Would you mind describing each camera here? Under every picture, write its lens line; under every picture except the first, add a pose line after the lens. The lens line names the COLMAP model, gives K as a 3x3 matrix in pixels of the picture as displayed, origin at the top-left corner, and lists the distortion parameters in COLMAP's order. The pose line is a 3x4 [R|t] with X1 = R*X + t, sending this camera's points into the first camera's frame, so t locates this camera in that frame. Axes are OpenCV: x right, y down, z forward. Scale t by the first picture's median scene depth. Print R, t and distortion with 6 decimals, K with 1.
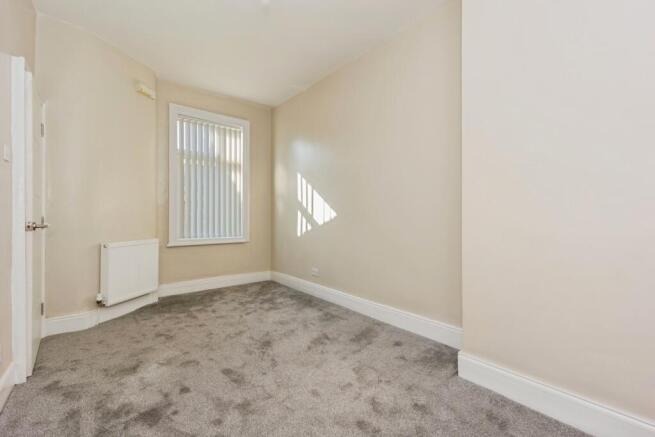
lens RADIAL K [[283.4, 0, 326.1], [0, 283.4, 216.0], [0, 0, 1]] dist [0.003699, 0.000020]
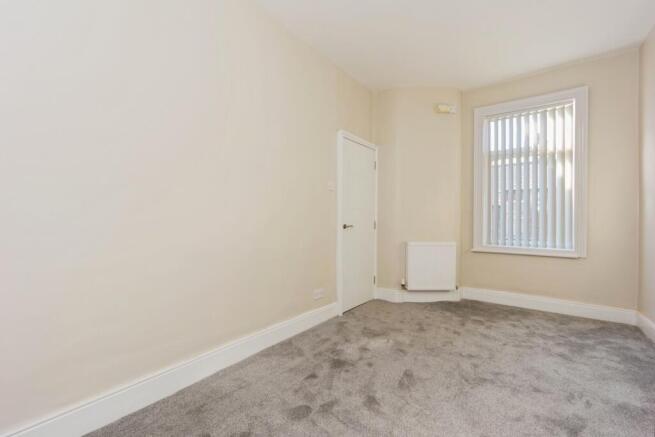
lens RADIAL K [[283.4, 0, 326.5], [0, 283.4, 220.8], [0, 0, 1]] dist [0.003699, 0.000020]
pose [[0.245825, 0.005019, -0.969301, 0.348821], [-0.003305, 0.999985, 0.004340, -0.004215], [0.969309, 0.002136, 0.245838, 0.284930]]
